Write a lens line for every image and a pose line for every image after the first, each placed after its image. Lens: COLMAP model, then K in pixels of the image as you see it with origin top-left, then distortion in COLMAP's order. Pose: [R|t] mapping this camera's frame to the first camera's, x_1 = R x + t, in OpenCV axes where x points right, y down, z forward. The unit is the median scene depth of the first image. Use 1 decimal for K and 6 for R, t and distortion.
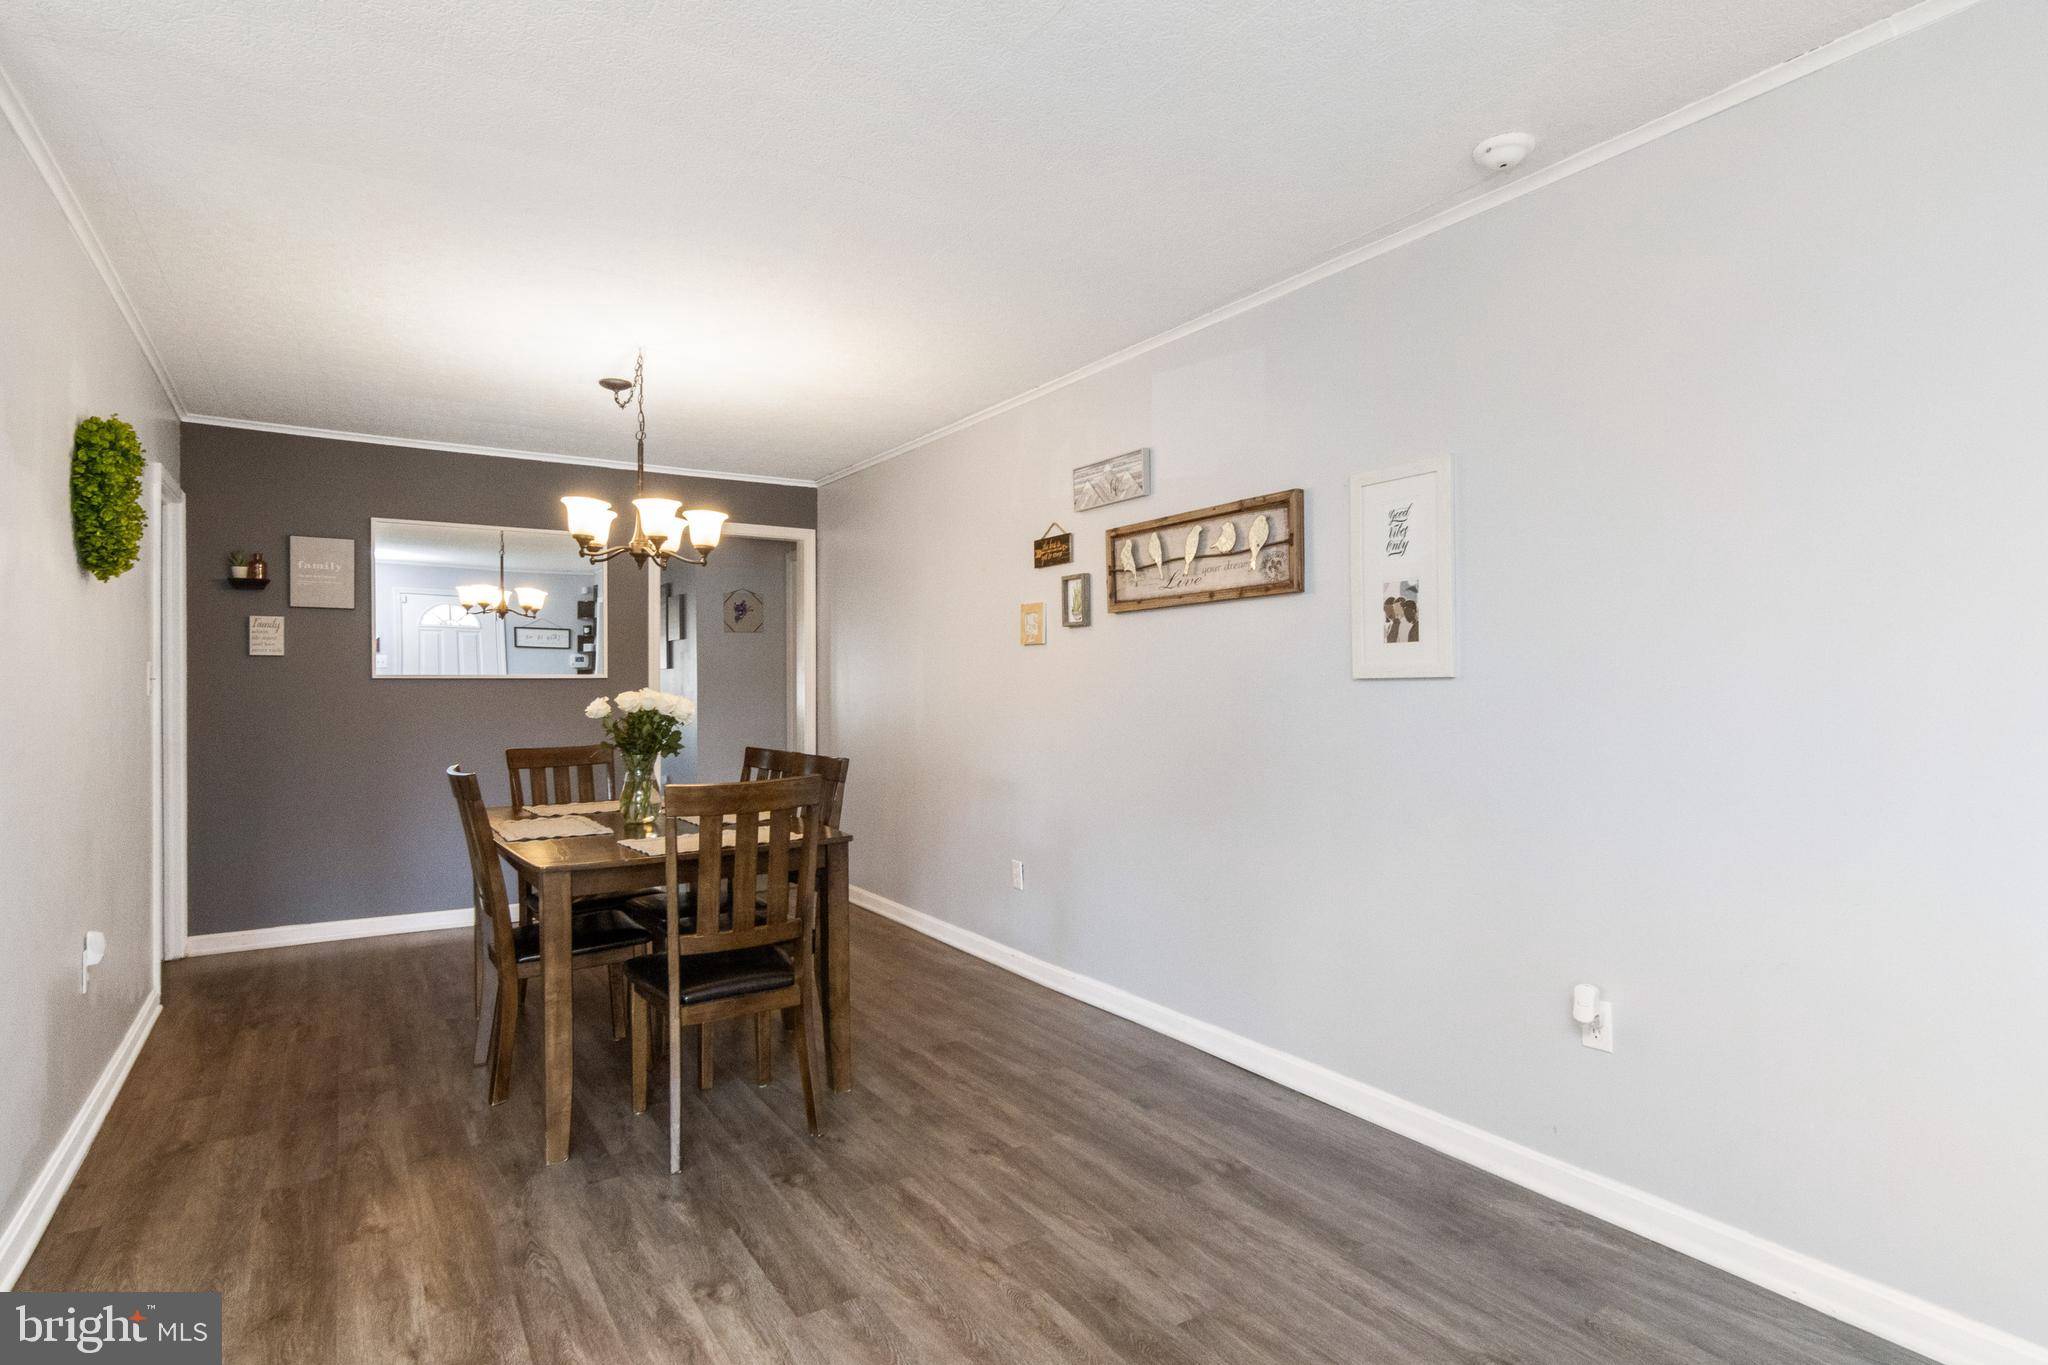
lens RADIAL K [[1065.7, 0, 1025.1], [0, 1065.7, 693.8], [0, 0, 1]] dist [-0.001318, 0.000038]
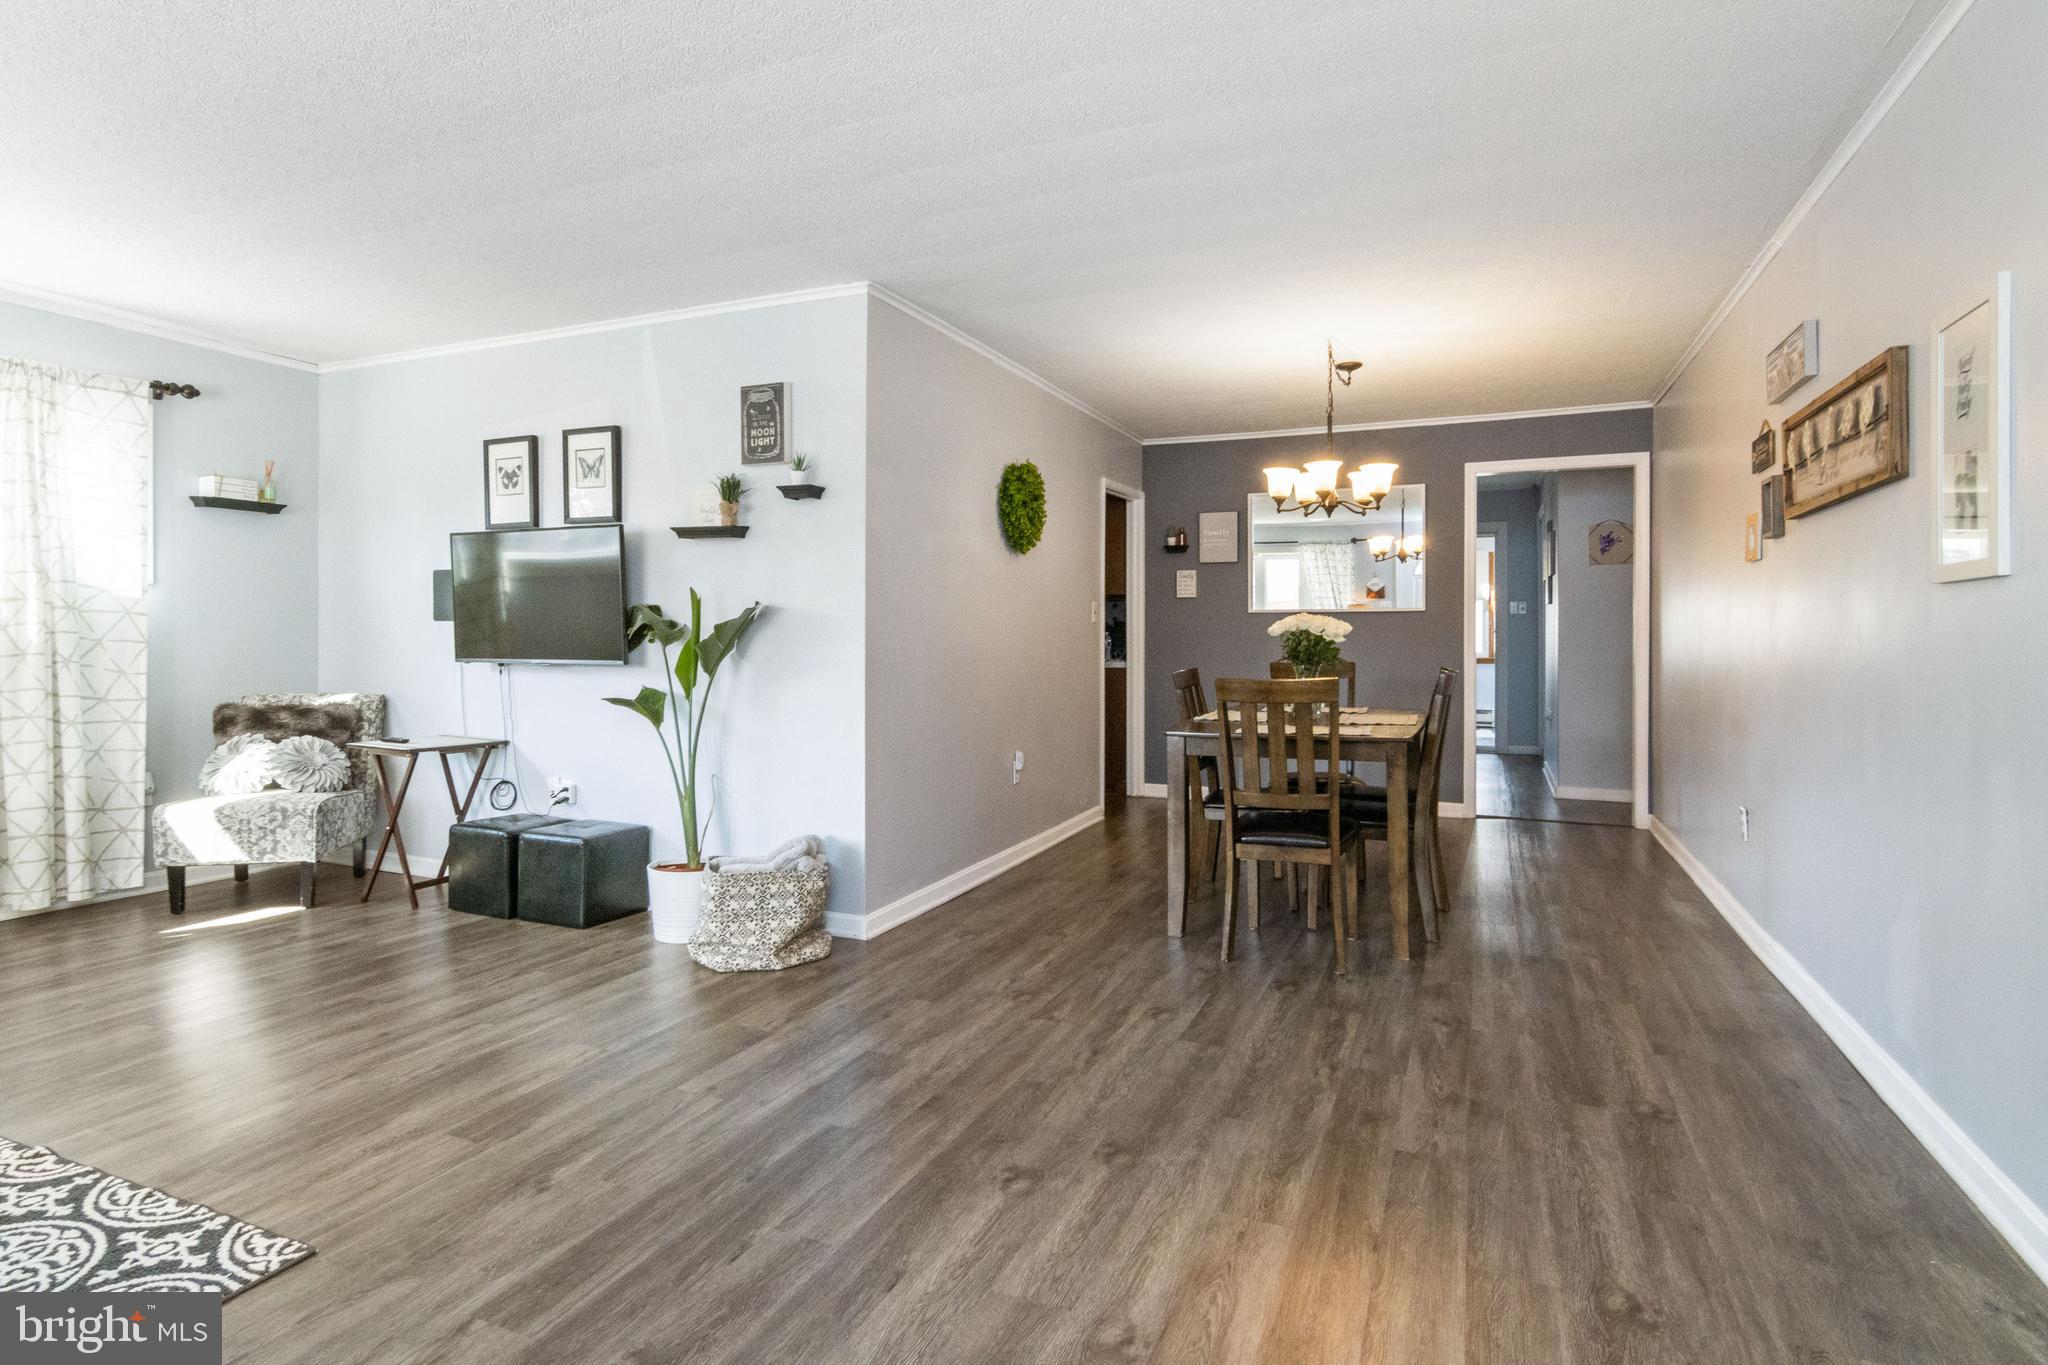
lens RADIAL K [[1049.9, 0, 1019.3], [0, 1049.9, 667.8], [0, 0, 1]] dist [-0.000578, 0.002904]
pose [[0.553492, 0.030567, -0.832294, 0.511600], [-0.008274, 0.999479, 0.031204, 0.024508], [0.832814, -0.010385, 0.553456, 0.024576]]
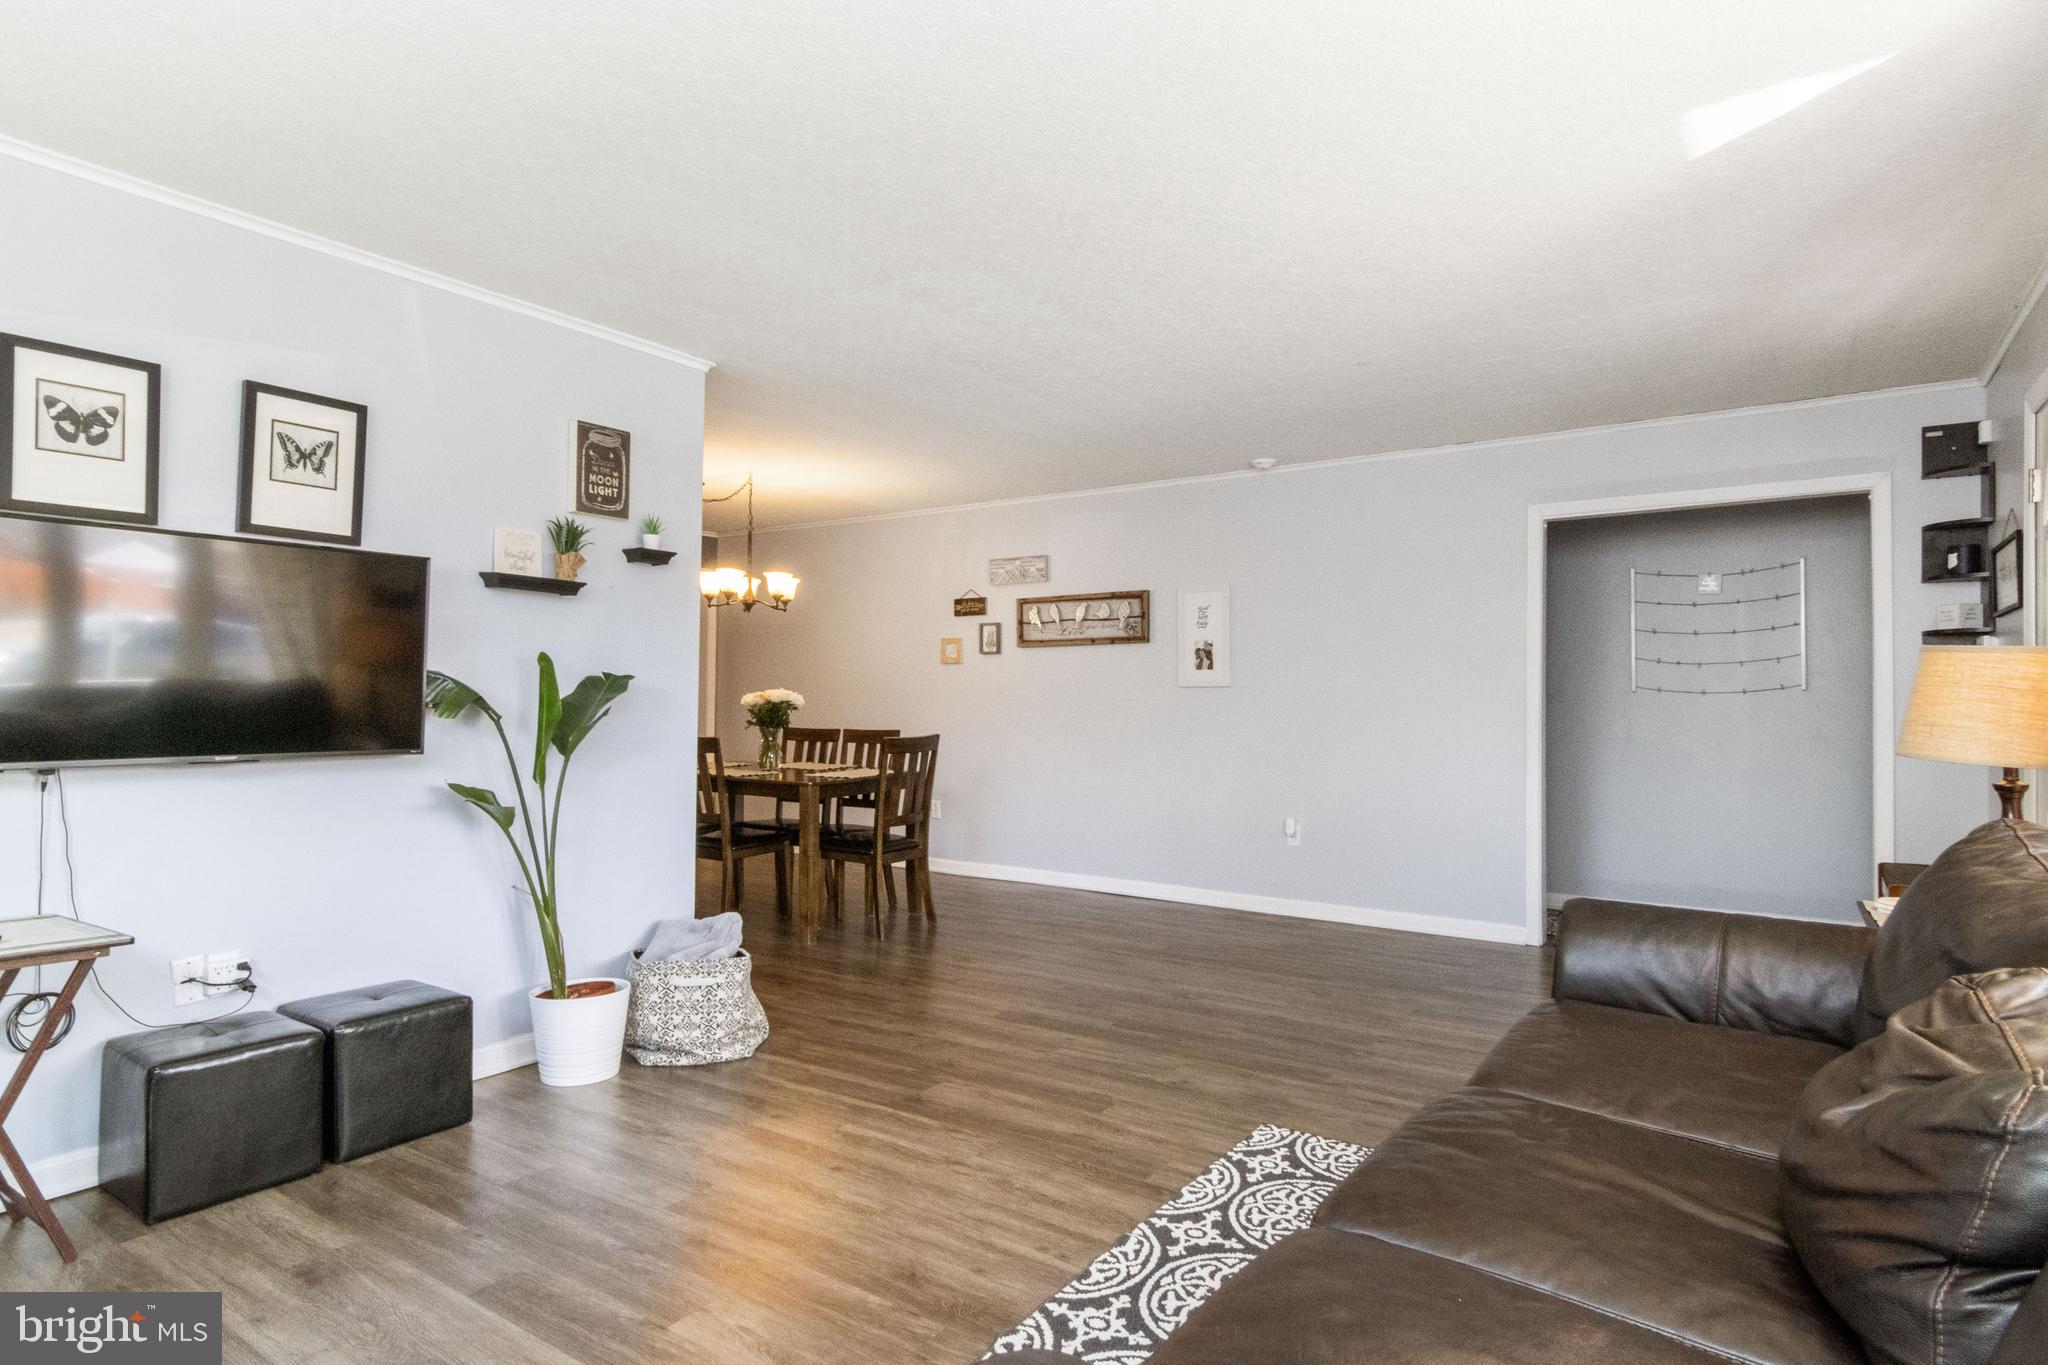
lens RADIAL K [[1101.3, 0, 998.9], [0, 1101.3, 704.4], [0, 0, 1]] dist [0.002840, 0.000683]
pose [[0.928133, 0.005780, 0.372203, -0.713928], [-0.006503, 0.999979, 0.000686, 0.018084], [-0.372191, -0.003057, 0.928151, -0.743504]]
